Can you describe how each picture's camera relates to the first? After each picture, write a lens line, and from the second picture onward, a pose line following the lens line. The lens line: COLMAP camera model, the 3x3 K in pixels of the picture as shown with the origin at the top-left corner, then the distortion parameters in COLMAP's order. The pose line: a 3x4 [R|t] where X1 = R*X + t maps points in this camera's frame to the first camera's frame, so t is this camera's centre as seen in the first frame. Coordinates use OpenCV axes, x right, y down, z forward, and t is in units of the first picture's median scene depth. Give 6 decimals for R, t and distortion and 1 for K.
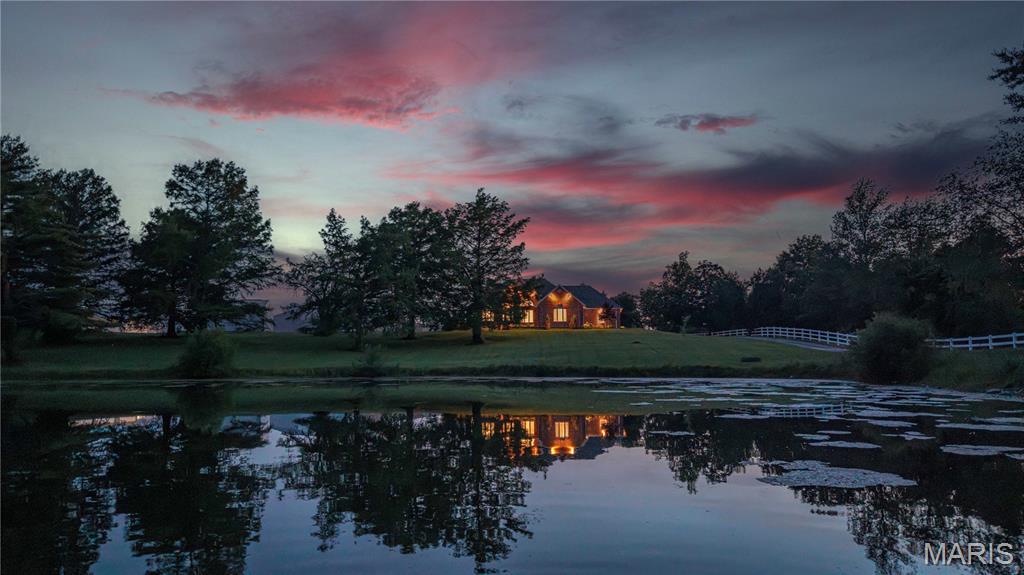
lens RADIAL K [[653.8, 0, 525.4], [0, 653.8, 282.3], [0, 0, 1]] dist [0.050008, -0.007387]
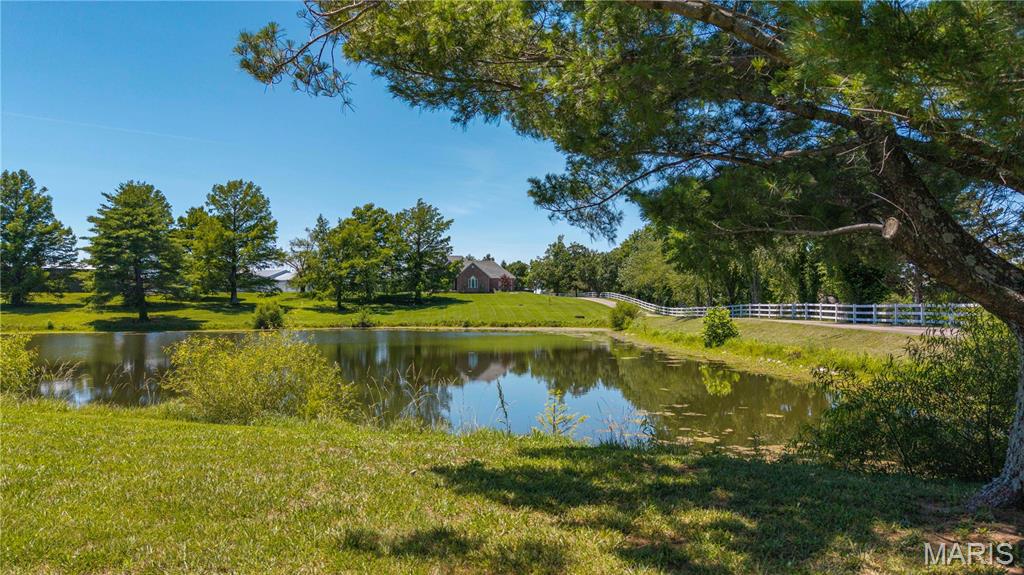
lens RADIAL K [[653.8, 0, 519.9], [0, 653.8, 283.8], [0, 0, 1]] dist [0.050008, -0.007387]
pose [[0.989991, 0.003670, 0.141082, -0.052569], [-0.015843, 0.996233, 0.085259, -0.080605], [-0.140238, -0.086641, 0.986320, -0.487070]]
